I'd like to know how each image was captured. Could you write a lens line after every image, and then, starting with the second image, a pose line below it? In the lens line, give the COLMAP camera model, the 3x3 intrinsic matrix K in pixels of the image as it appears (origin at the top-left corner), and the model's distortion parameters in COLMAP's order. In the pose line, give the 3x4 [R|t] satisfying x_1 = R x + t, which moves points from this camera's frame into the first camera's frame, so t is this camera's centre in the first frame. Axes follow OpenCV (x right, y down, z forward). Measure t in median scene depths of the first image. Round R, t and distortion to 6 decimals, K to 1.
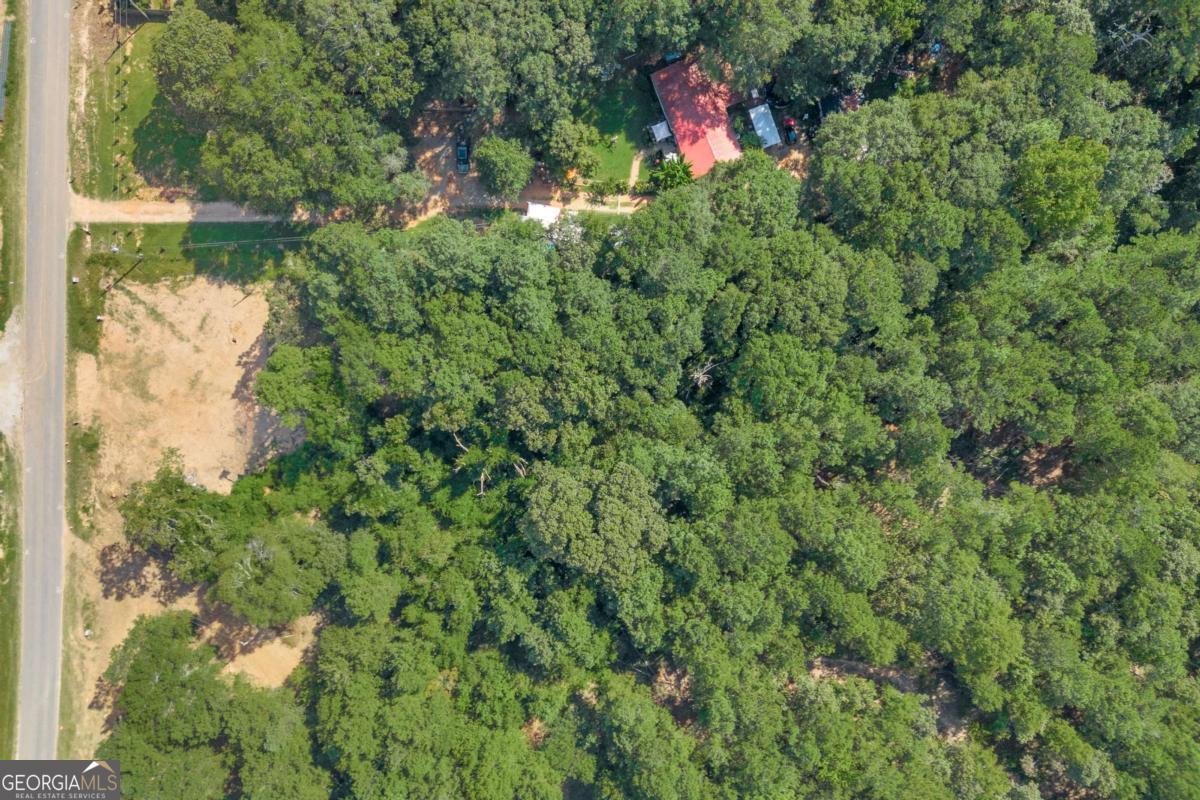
lens RADIAL K [[891.3, 0, 600.0], [0, 891.3, 400.0], [0, 0, 1]] dist [0.086610, -0.102617]
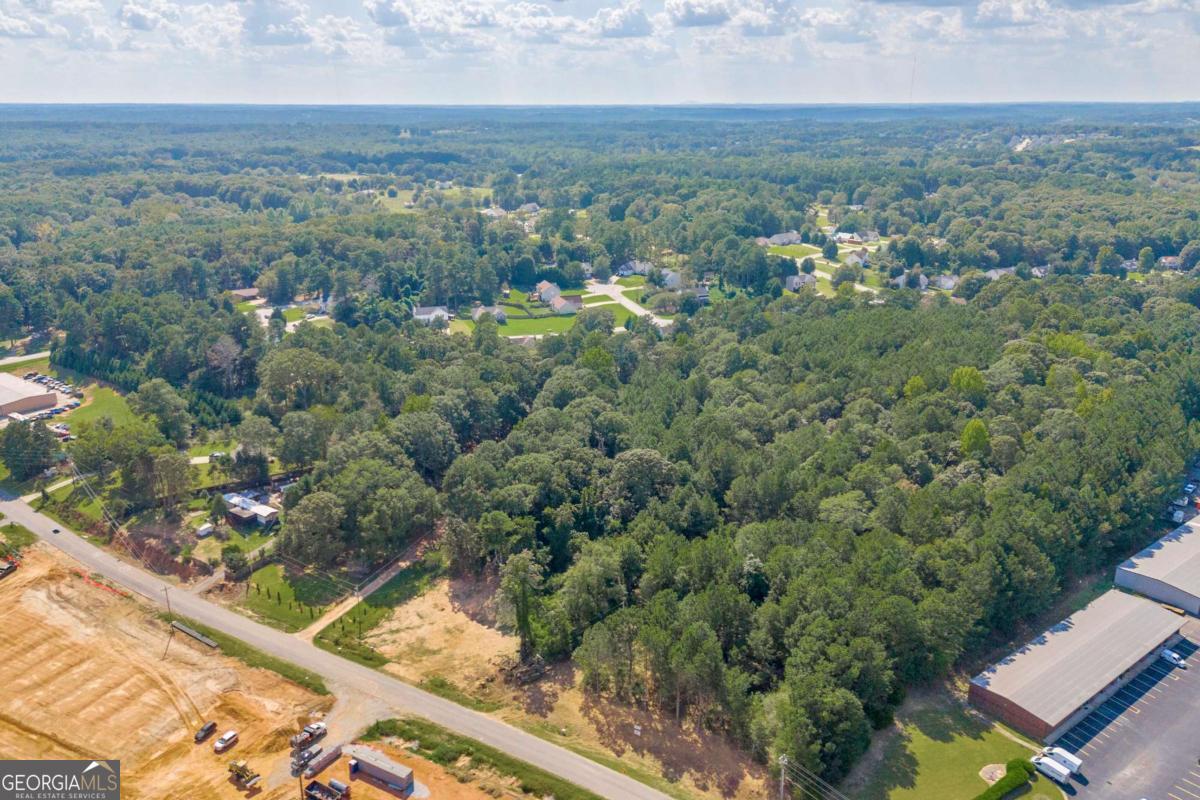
lens RADIAL K [[891.3, 0, 600.0], [0, 891.3, 400.0], [0, 0, 1]] dist [0.086610, -0.102617]
pose [[0.452567, -0.291904, 0.842600, -1.449992], [0.891725, 0.144877, -0.428762, 0.764519], [0.003084, 0.945412, 0.325864, 0.178247]]
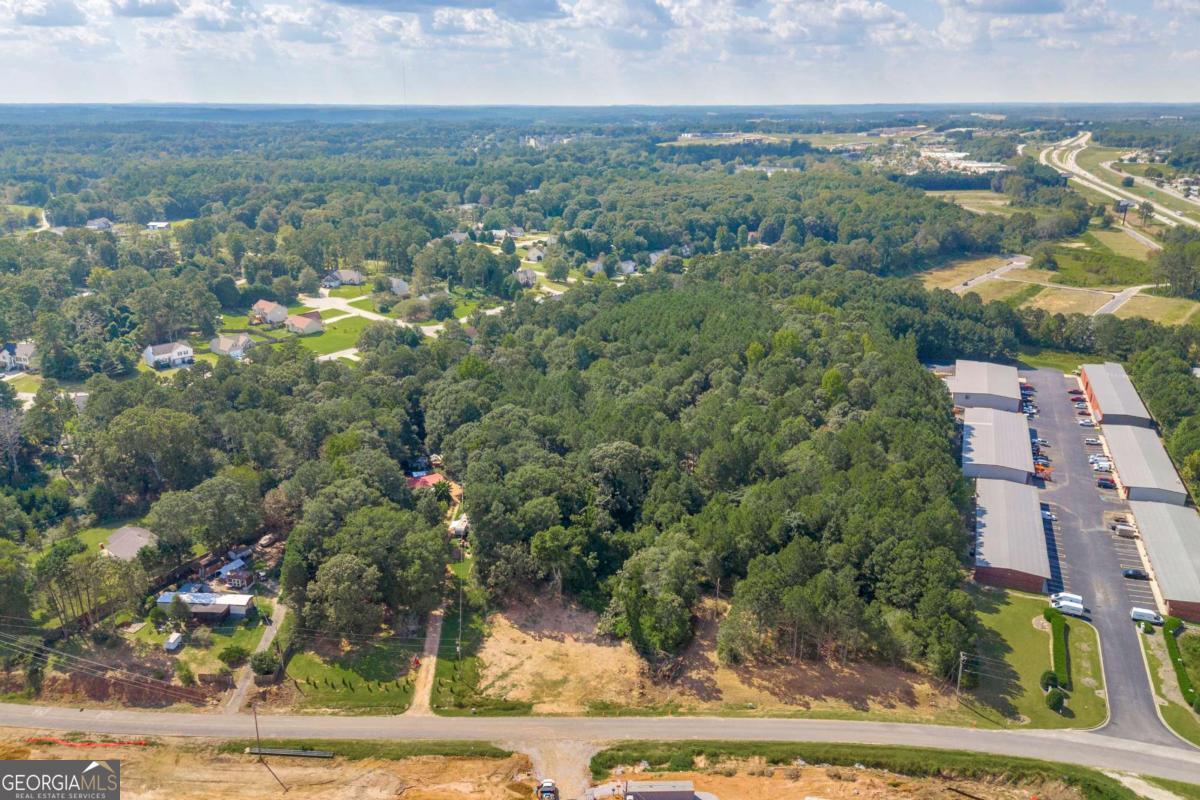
lens RADIAL K [[891.3, 0, 600.0], [0, 891.3, 400.0], [0, 0, 1]] dist [0.086610, -0.102617]
pose [[-0.067619, -0.324096, 0.943604, -1.629218], [0.997697, -0.016942, 0.065677, -0.031240], [-0.005299, 0.945872, 0.324495, 0.175883]]
